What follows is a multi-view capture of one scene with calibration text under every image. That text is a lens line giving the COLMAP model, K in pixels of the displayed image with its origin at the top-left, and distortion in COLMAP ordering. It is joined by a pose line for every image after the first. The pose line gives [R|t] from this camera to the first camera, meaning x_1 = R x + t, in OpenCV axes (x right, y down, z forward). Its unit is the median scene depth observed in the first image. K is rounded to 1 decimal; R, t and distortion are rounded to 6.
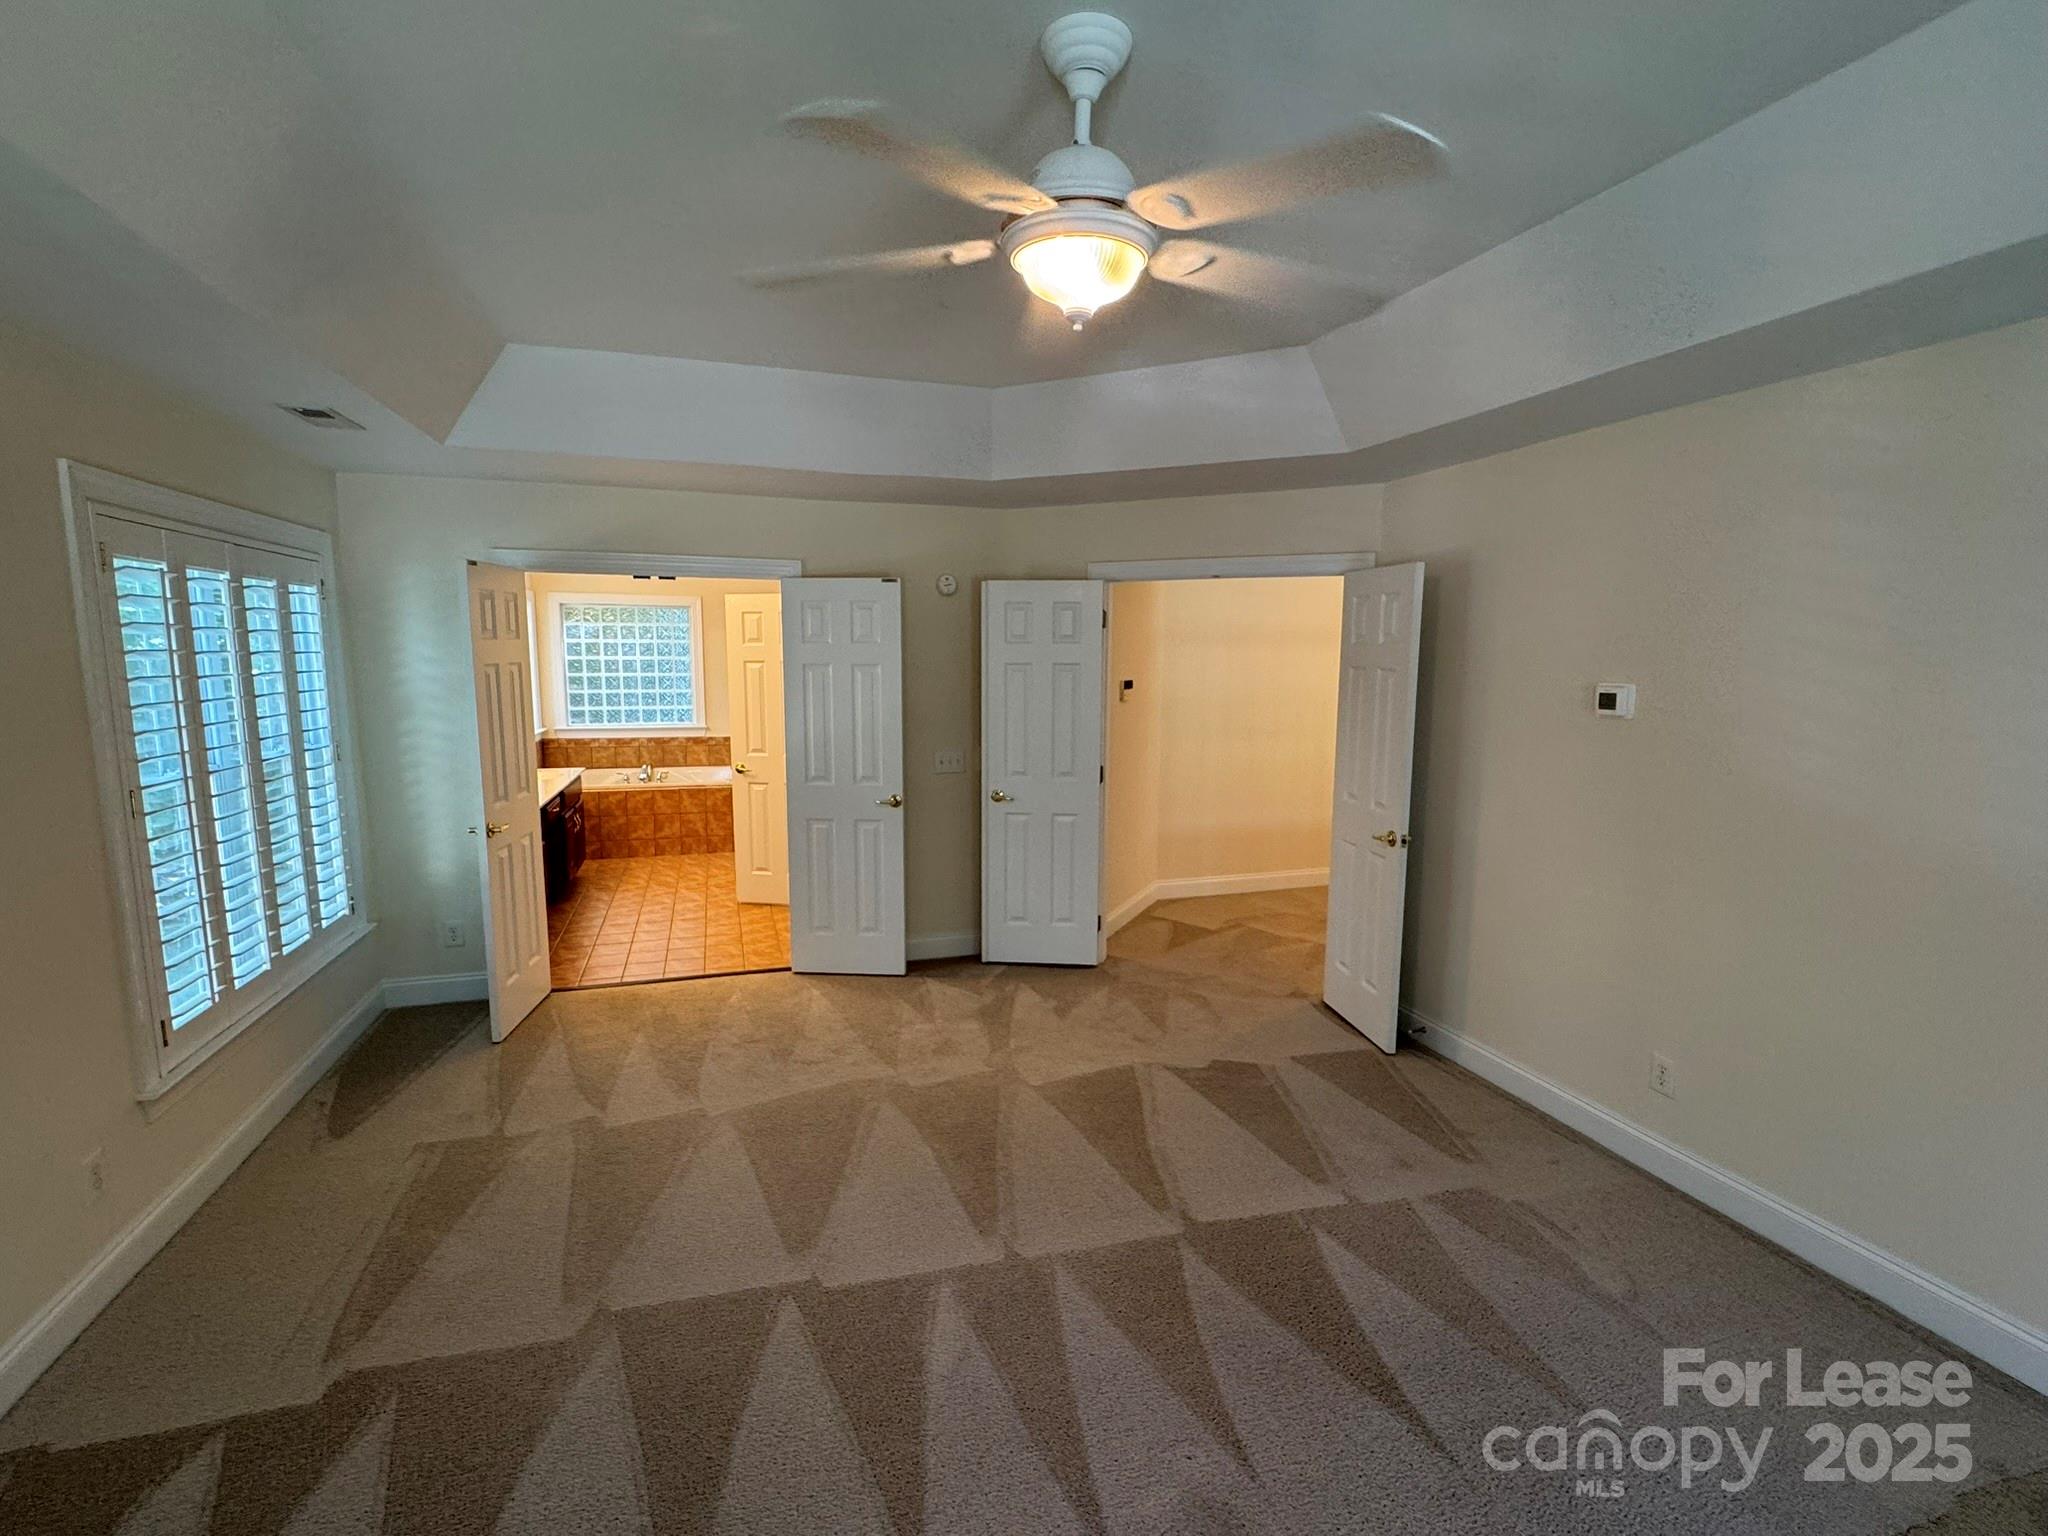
lens RADIAL K [[932.3, 0, 1024.0], [0, 932.3, 768.0], [0, 0, 1]] dist [0.000256, 0.000023]
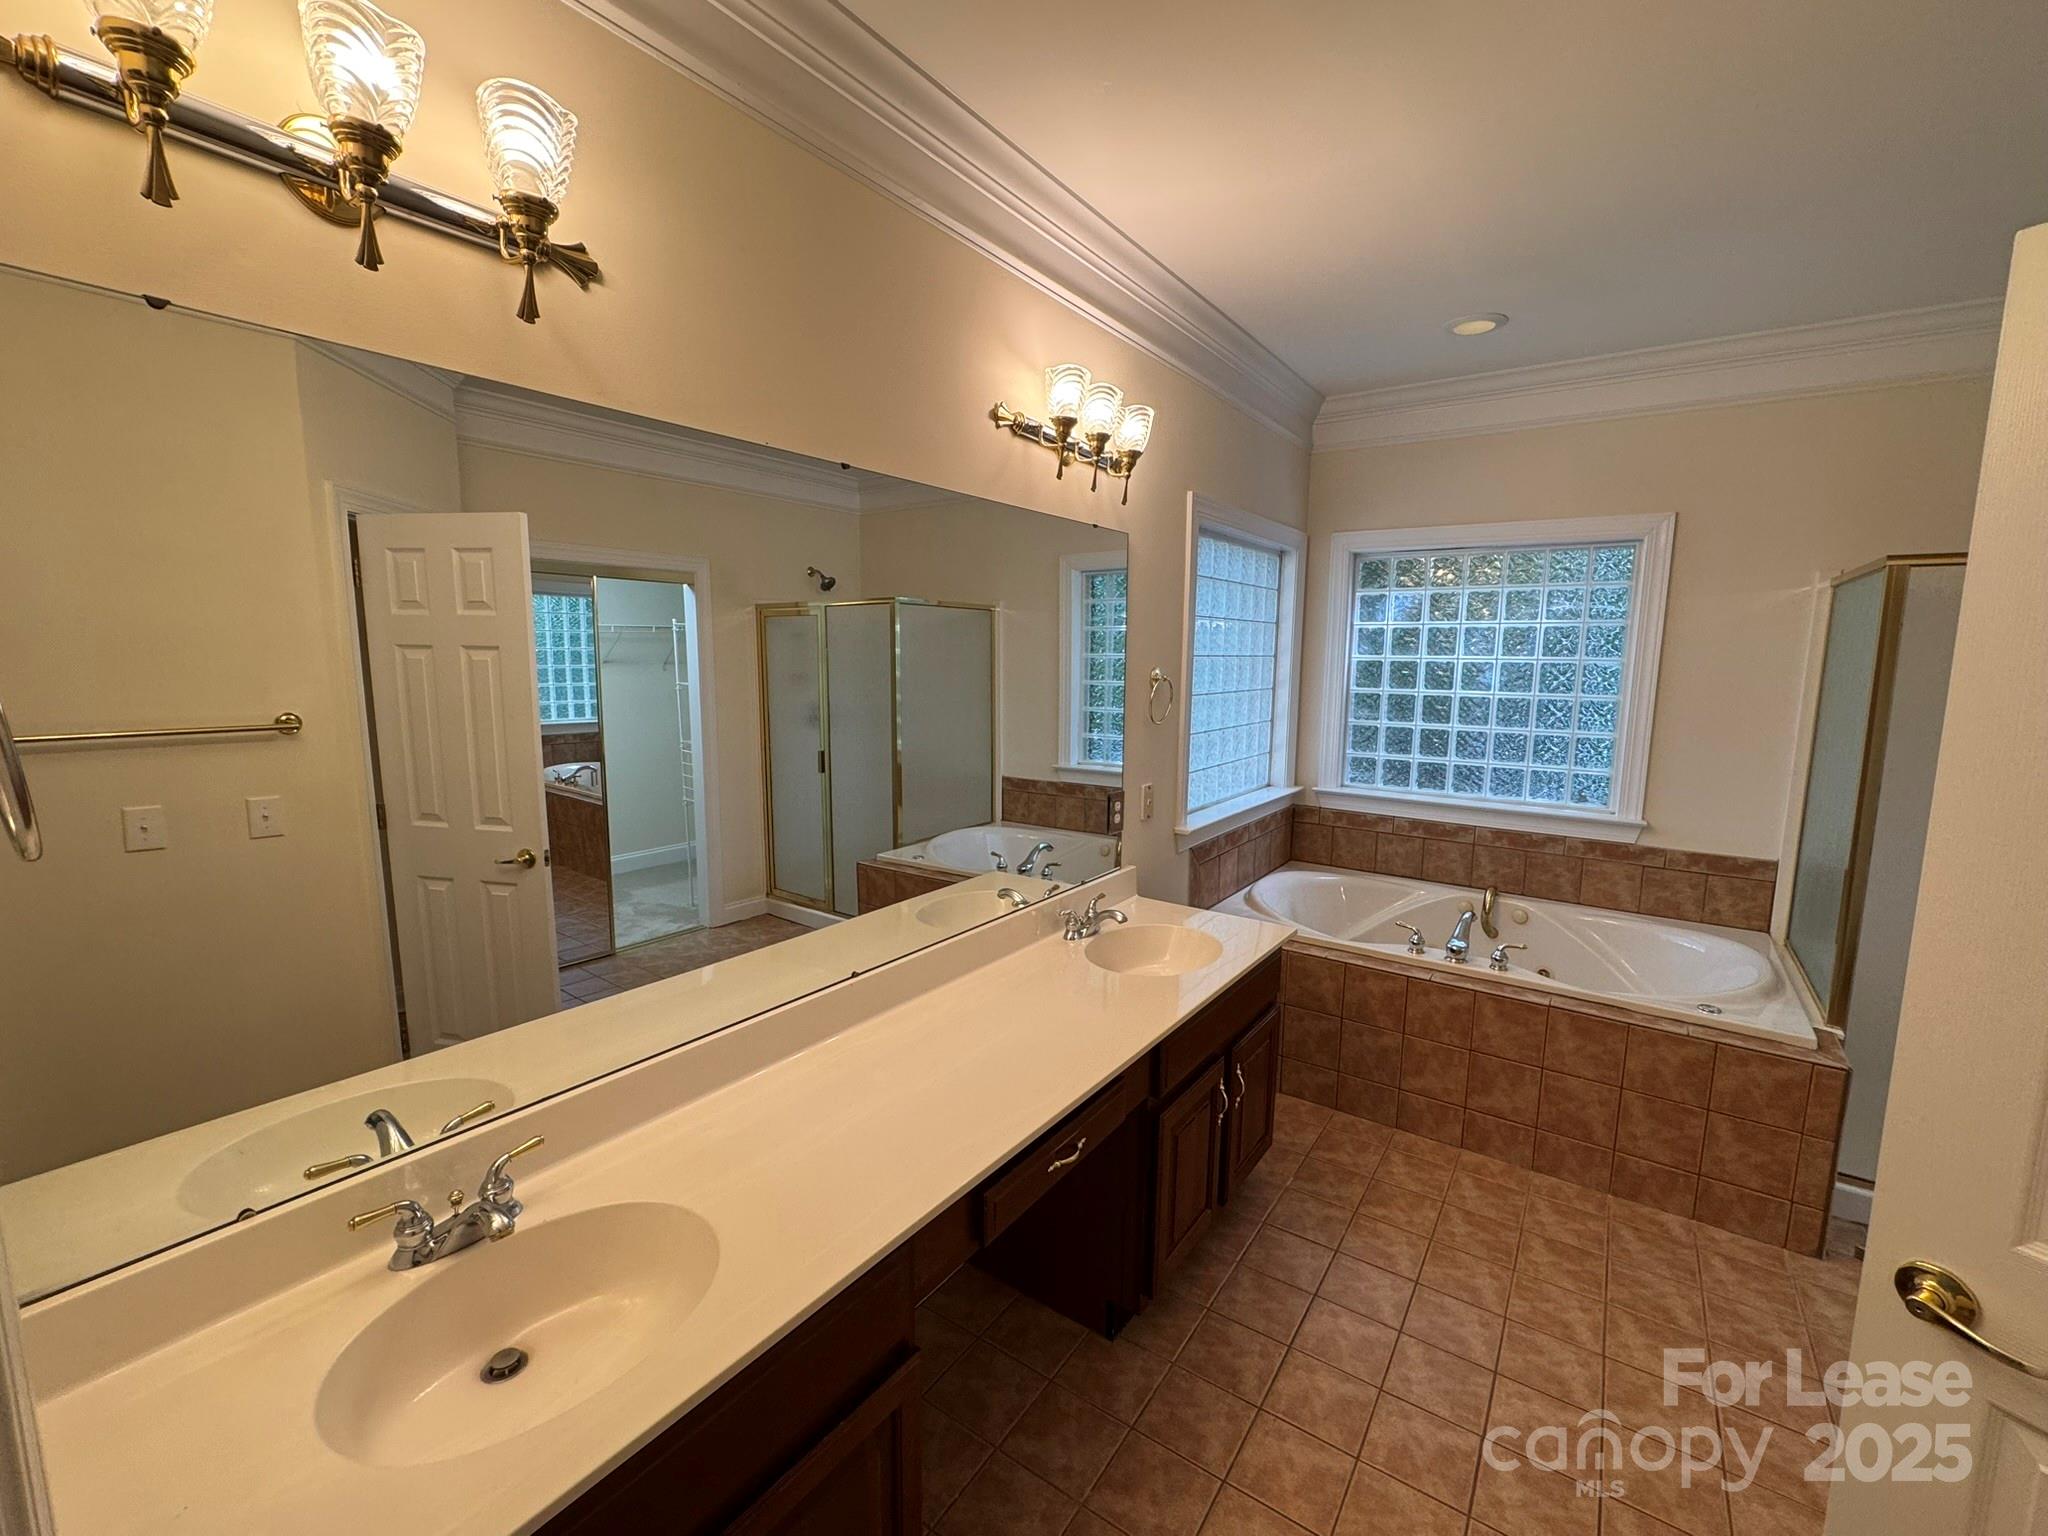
lens RADIAL K [[867.0, 0, 1024.0], [0, 867.0, 768.0], [0, 0, 1]] dist [0.001900, -0.000095]
pose [[0.603289, 0.106035, -0.790443, -0.206868], [-0.109902, 0.992720, 0.049289, -0.059097], [0.789914, 0.057136, 0.610550, 0.549476]]
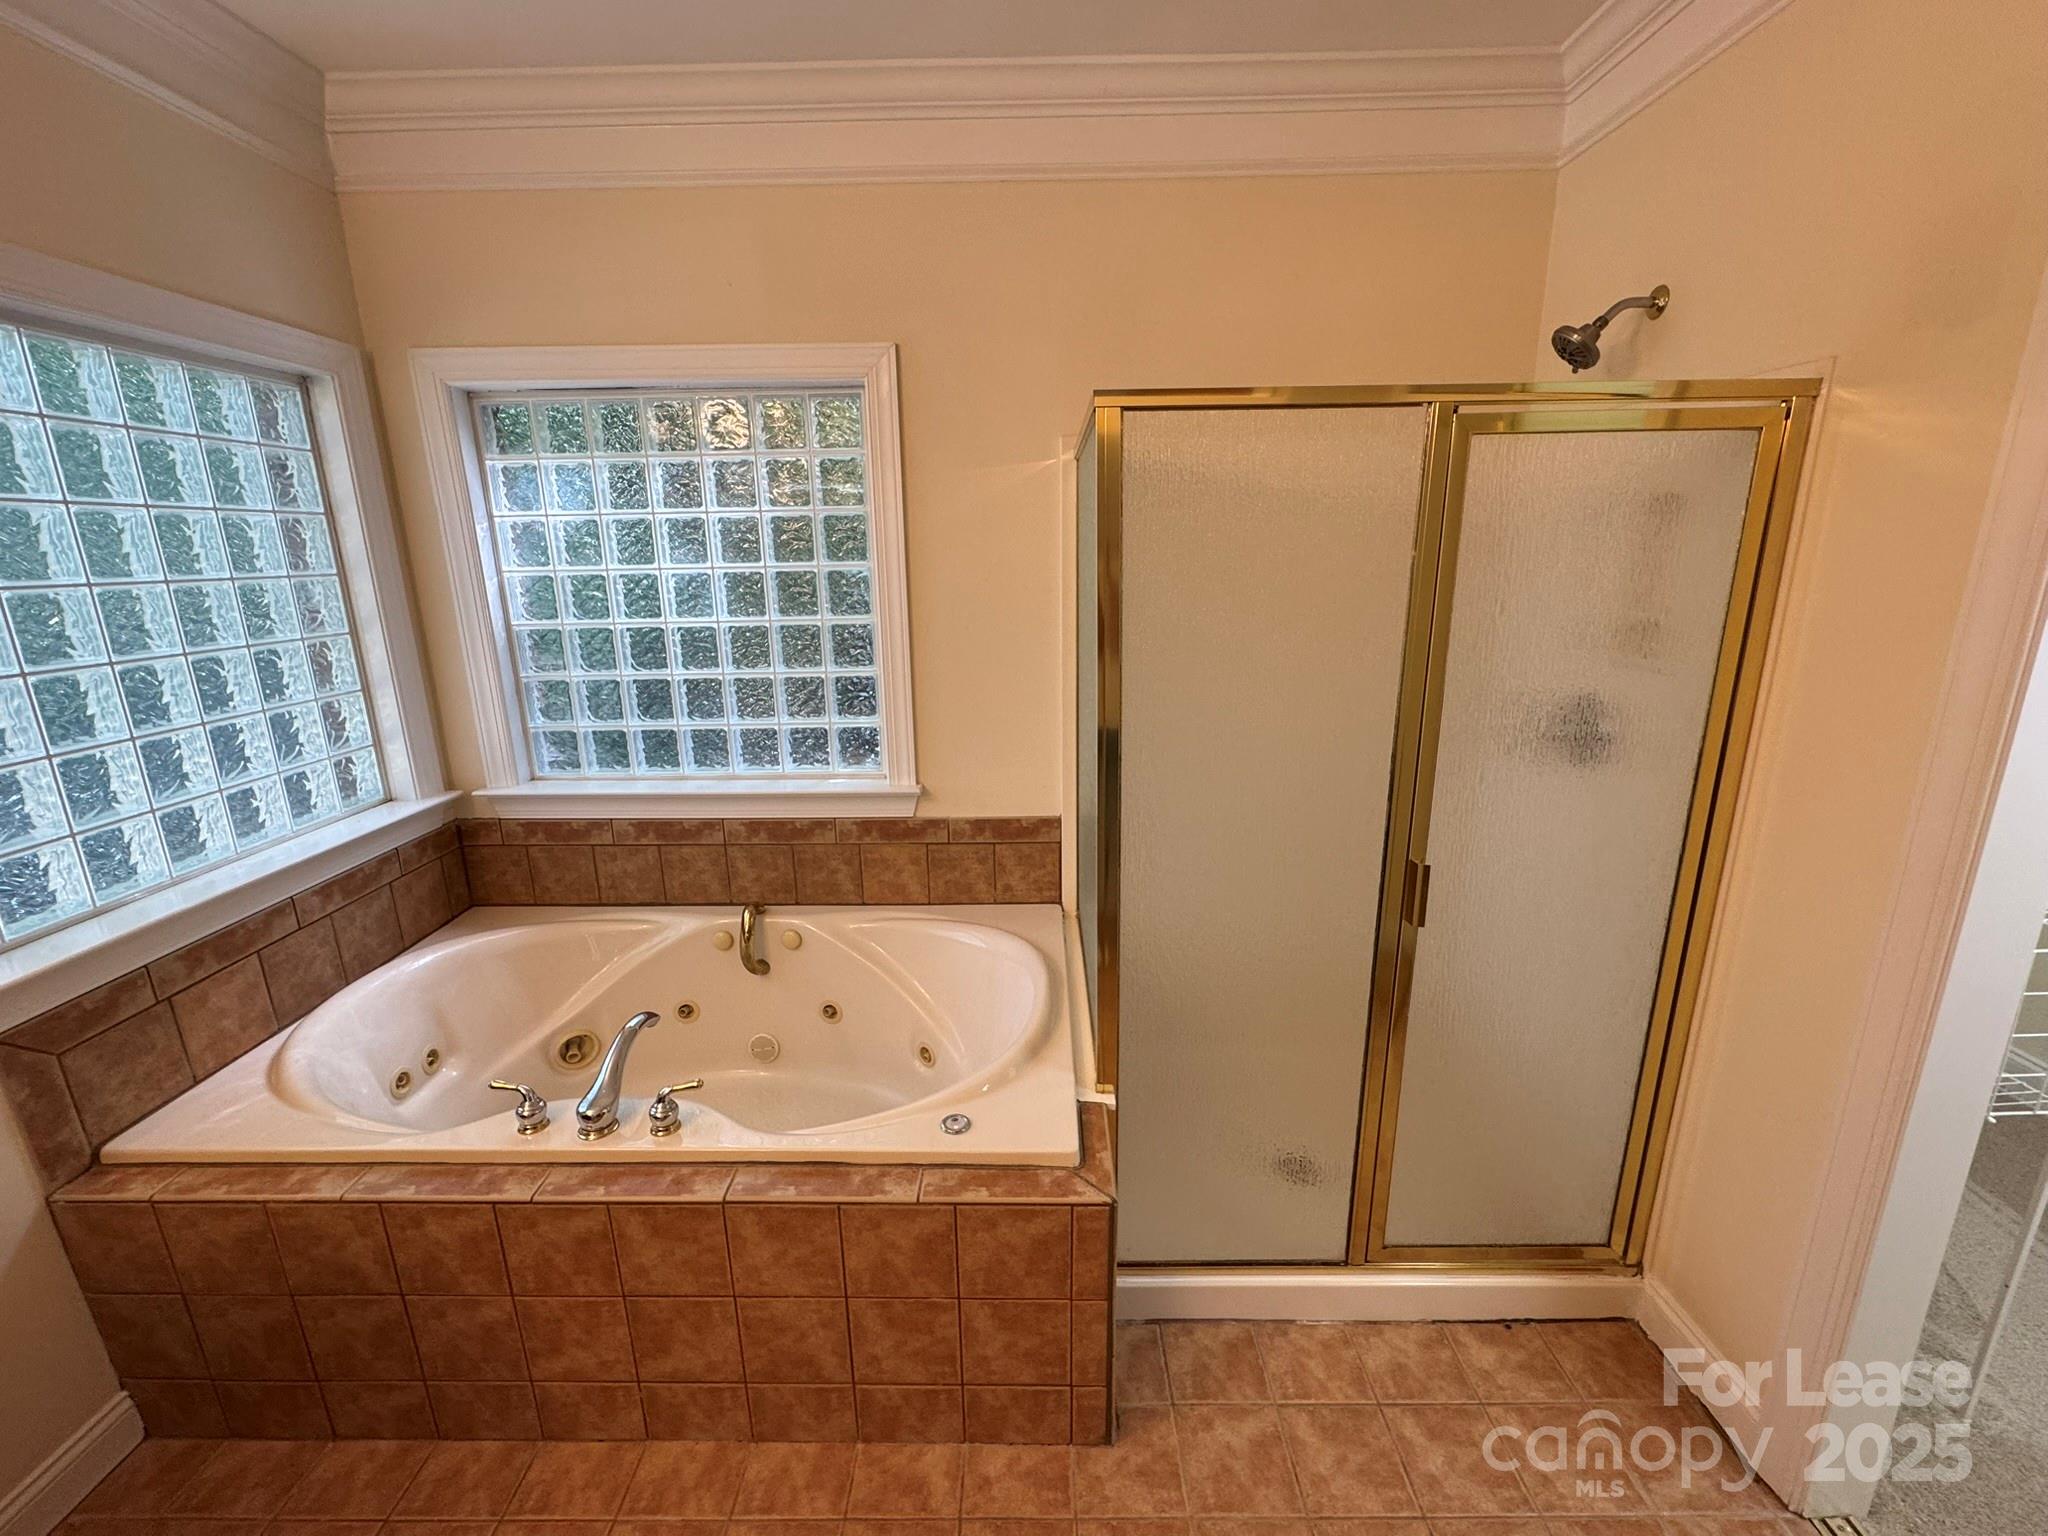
lens RADIAL K [[867.0, 0, 1024.0], [0, 867.0, 768.0], [0, 0, 1]] dist [0.001900, -0.000095]
pose [[0.947946, 0.056284, -0.313419, -0.222052], [-0.017655, 0.992031, 0.124753, -0.090408], [0.317942, -0.112726, 0.941385, 0.757235]]
